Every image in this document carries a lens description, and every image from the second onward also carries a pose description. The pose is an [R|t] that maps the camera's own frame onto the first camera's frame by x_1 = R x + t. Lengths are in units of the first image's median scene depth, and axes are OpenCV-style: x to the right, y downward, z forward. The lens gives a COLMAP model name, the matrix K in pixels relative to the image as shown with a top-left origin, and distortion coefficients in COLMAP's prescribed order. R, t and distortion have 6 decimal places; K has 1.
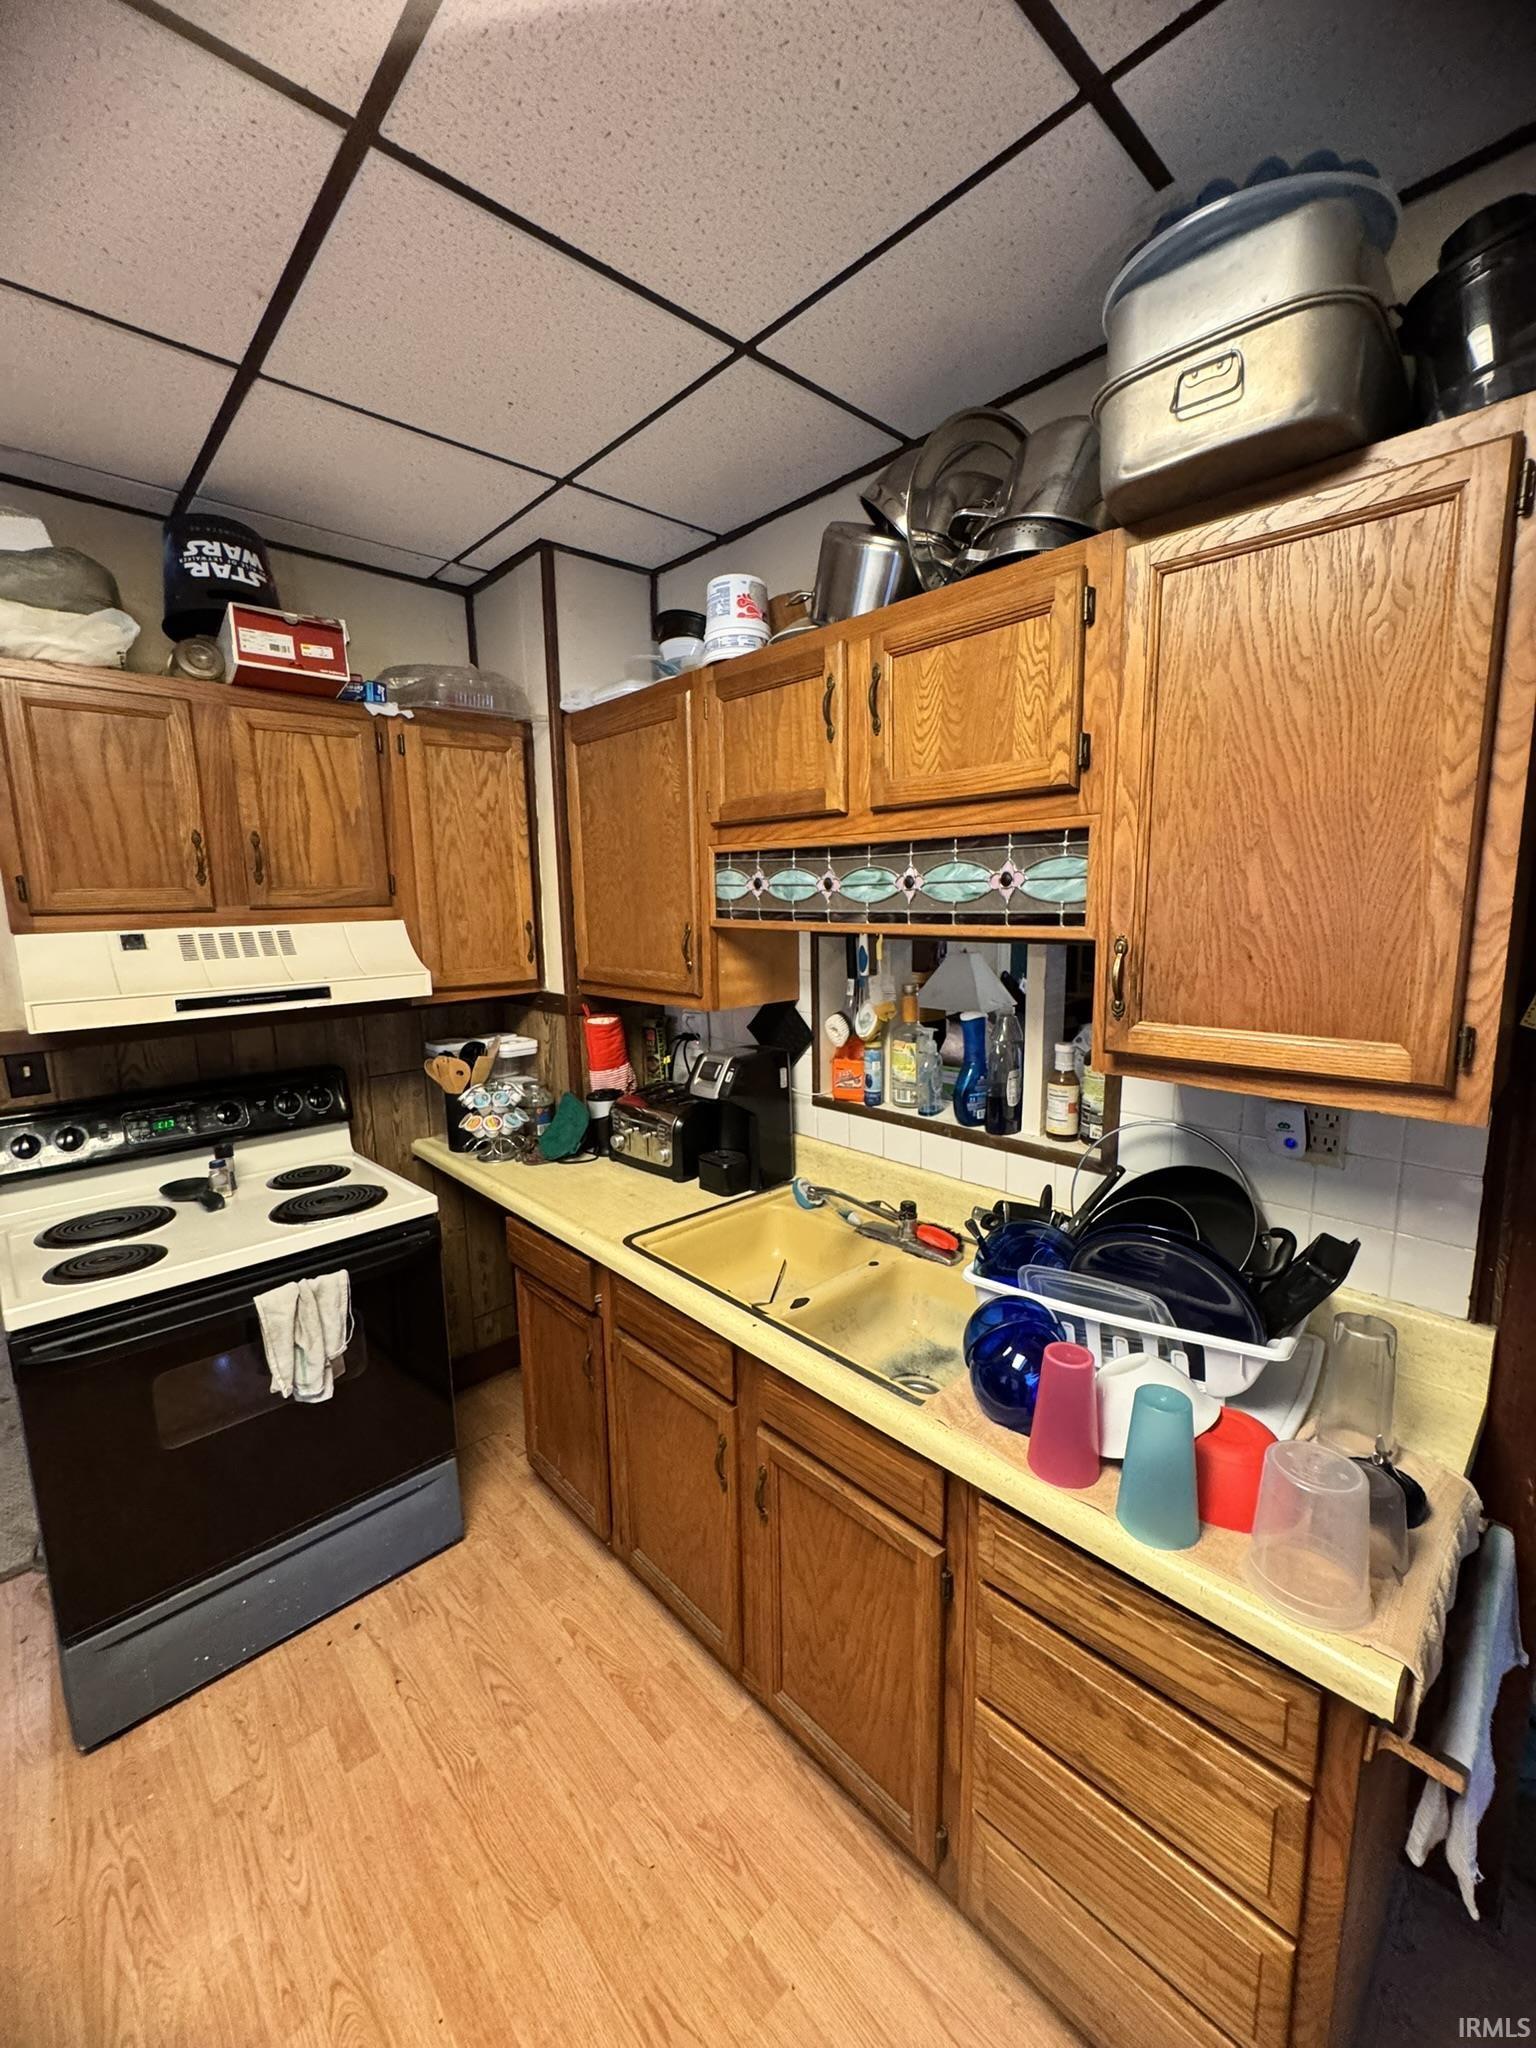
lens RADIAL K [[823.1, 0, 762.4], [0, 823.1, 1021.8], [0, 0, 1]] dist [-0.000589, 0.000058]
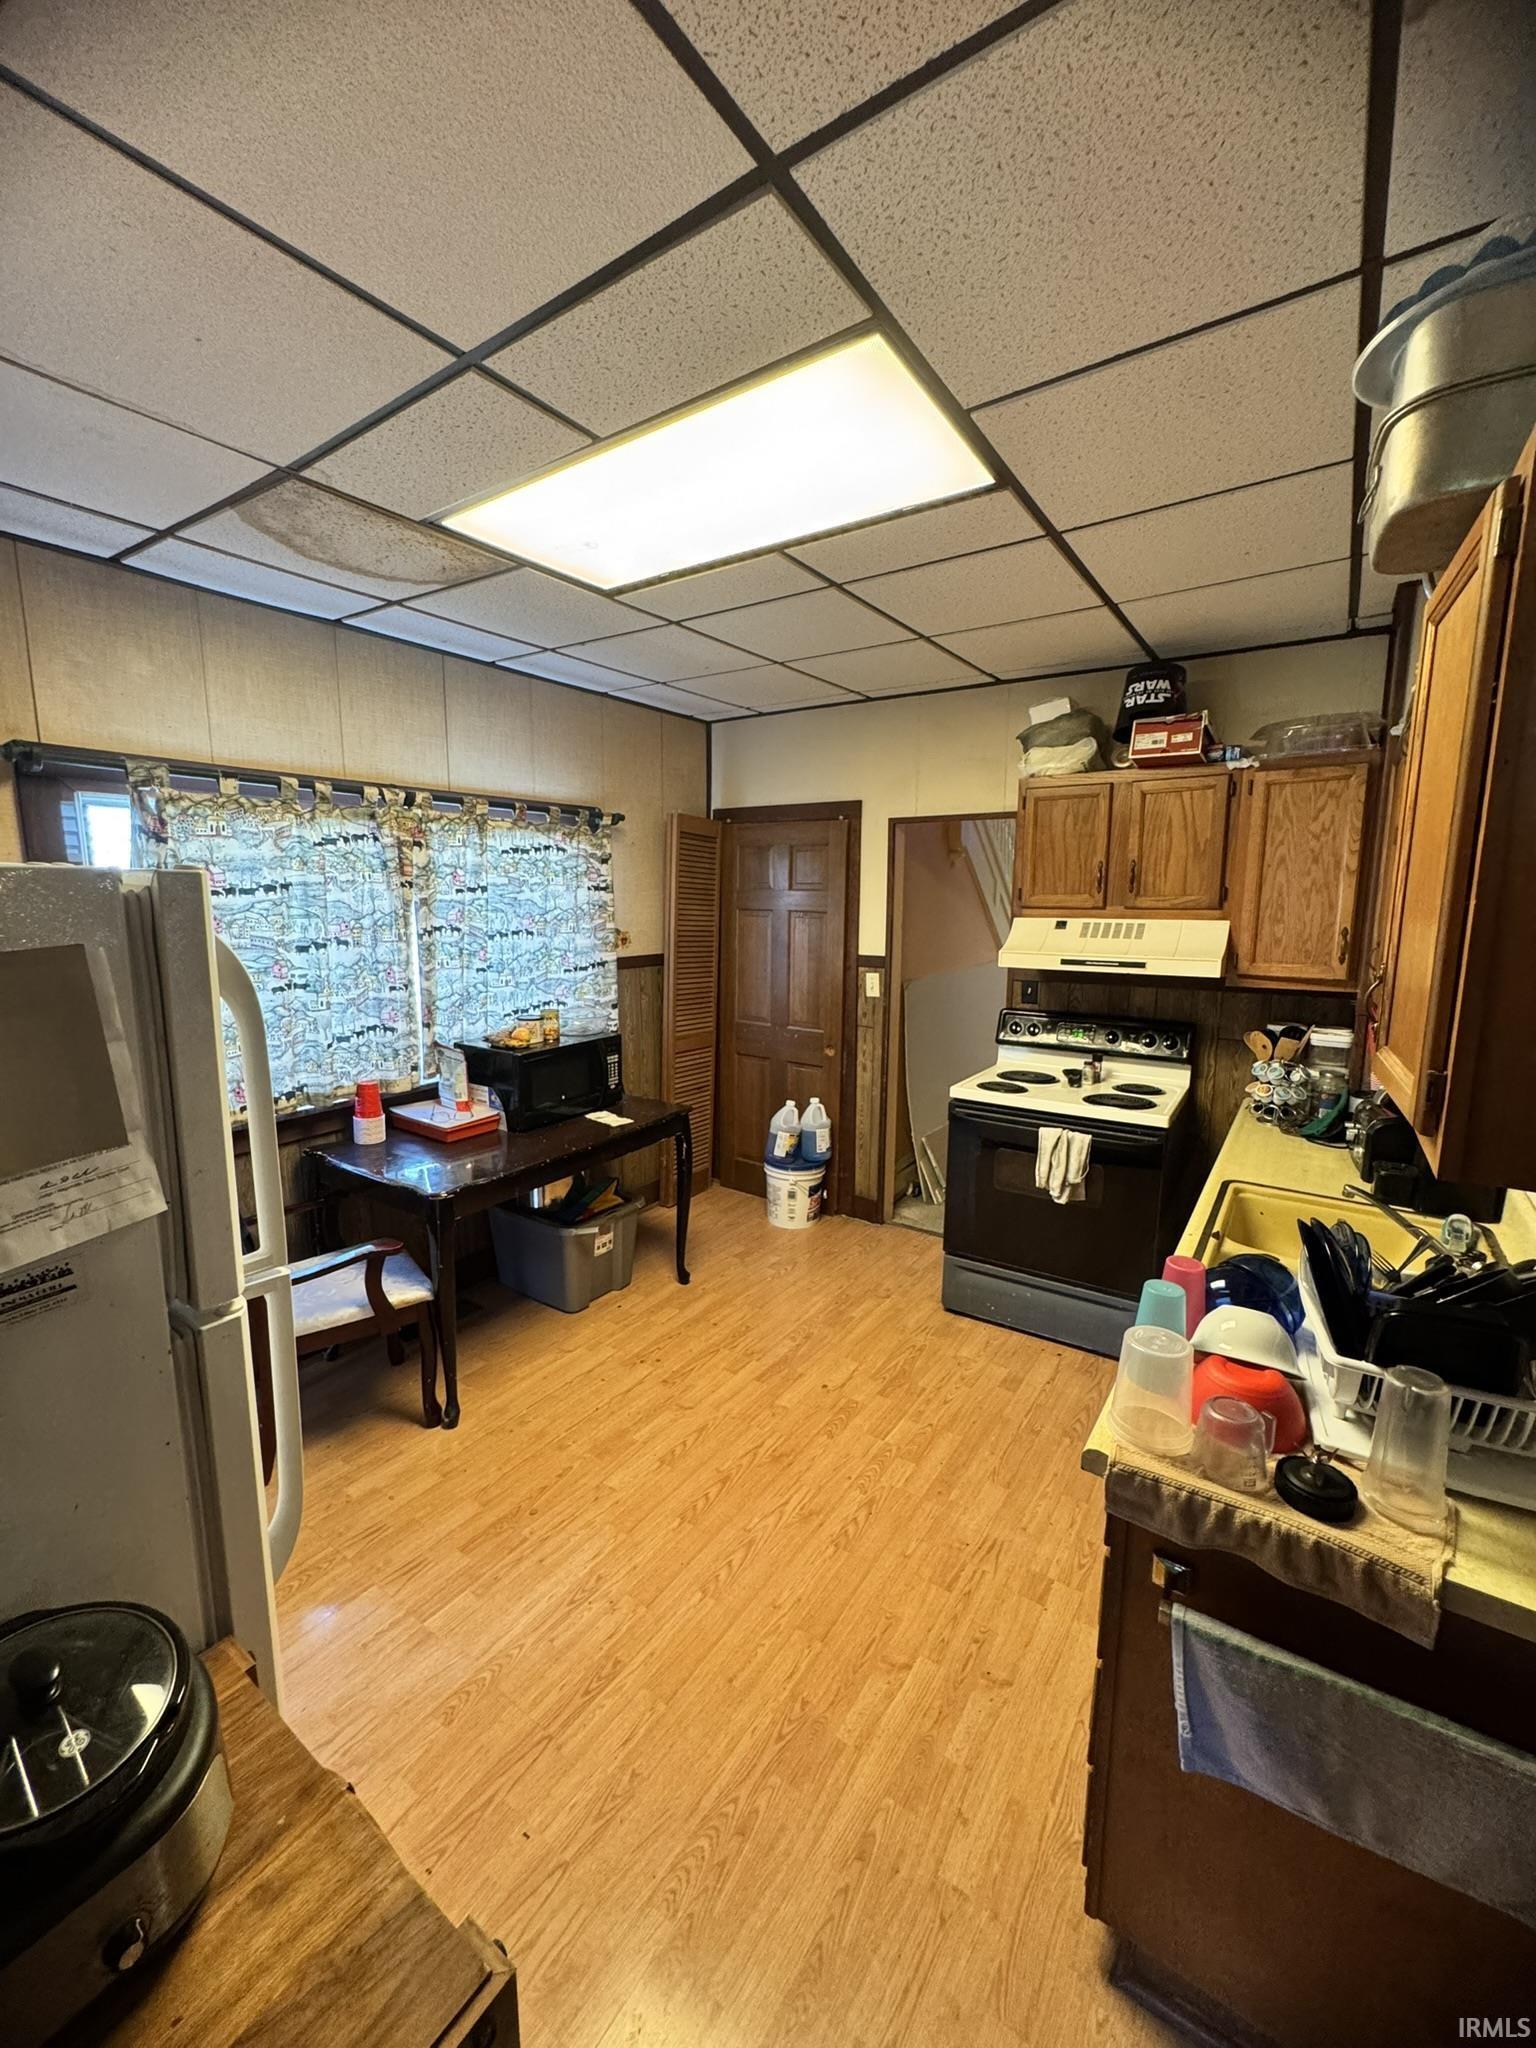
lens RADIAL K [[823.1, 0, 762.4], [0, 823.1, 1021.8], [0, 0, 1]] dist [-0.000589, 0.000058]
pose [[0.208858, 0.167585, -0.963480, 0.790037], [-0.156247, 0.978270, 0.136287, -0.030385], [0.965383, 0.122077, 0.230504, -0.012725]]
